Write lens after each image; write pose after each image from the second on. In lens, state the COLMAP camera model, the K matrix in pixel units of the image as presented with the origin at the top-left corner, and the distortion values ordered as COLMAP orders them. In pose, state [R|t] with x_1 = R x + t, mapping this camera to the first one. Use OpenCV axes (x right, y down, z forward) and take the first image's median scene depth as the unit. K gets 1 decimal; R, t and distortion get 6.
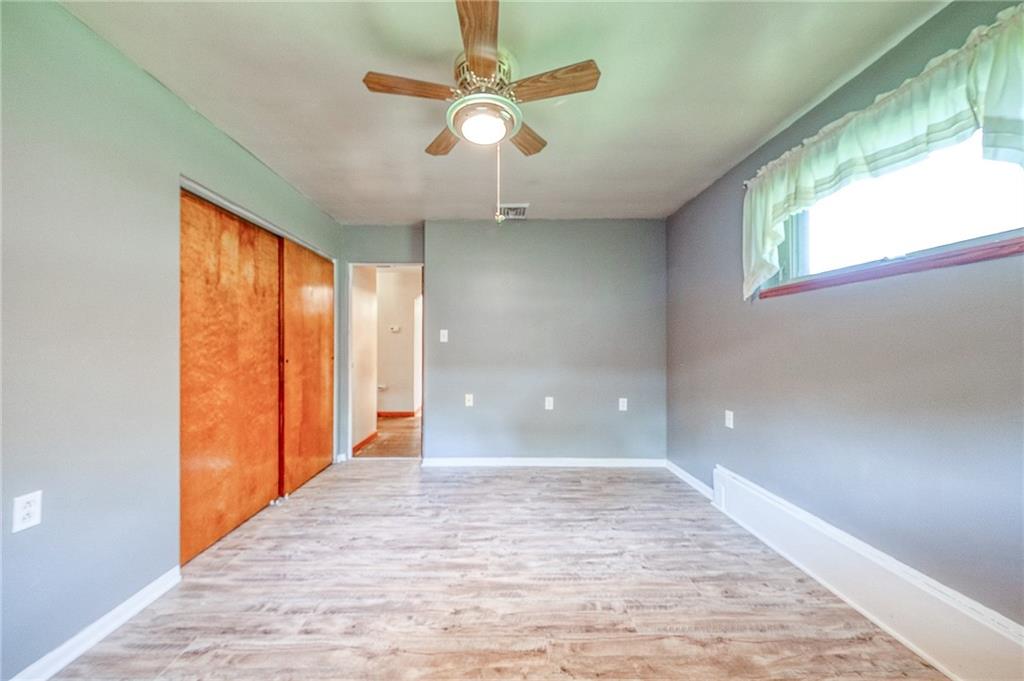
lens RADIAL K [[367.3, 0, 509.6], [0, 367.3, 343.8], [0, 0, 1]] dist [0.009248, -0.000832]
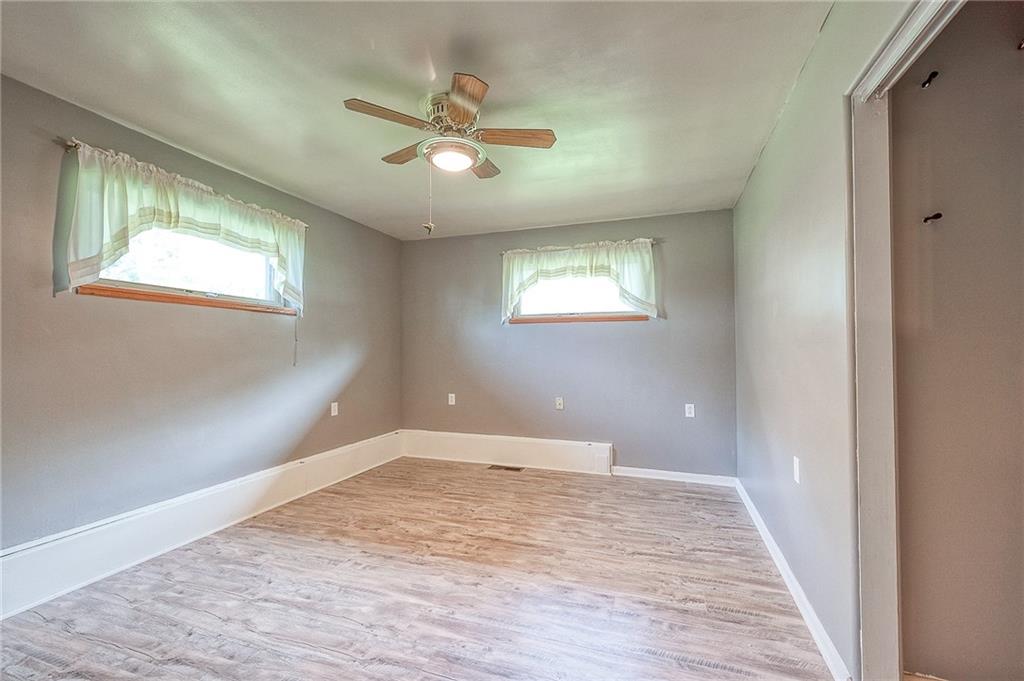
lens RADIAL K [[412.9, 0, 514.3], [0, 412.9, 345.4], [0, 0, 1]] dist [-0.003045, -0.000011]
pose [[-0.937843, 0.006807, 0.346993, -0.668151], [0.001270, 0.999868, -0.016182, 0.042827], [-0.347057, -0.014735, -0.937728, 2.090940]]
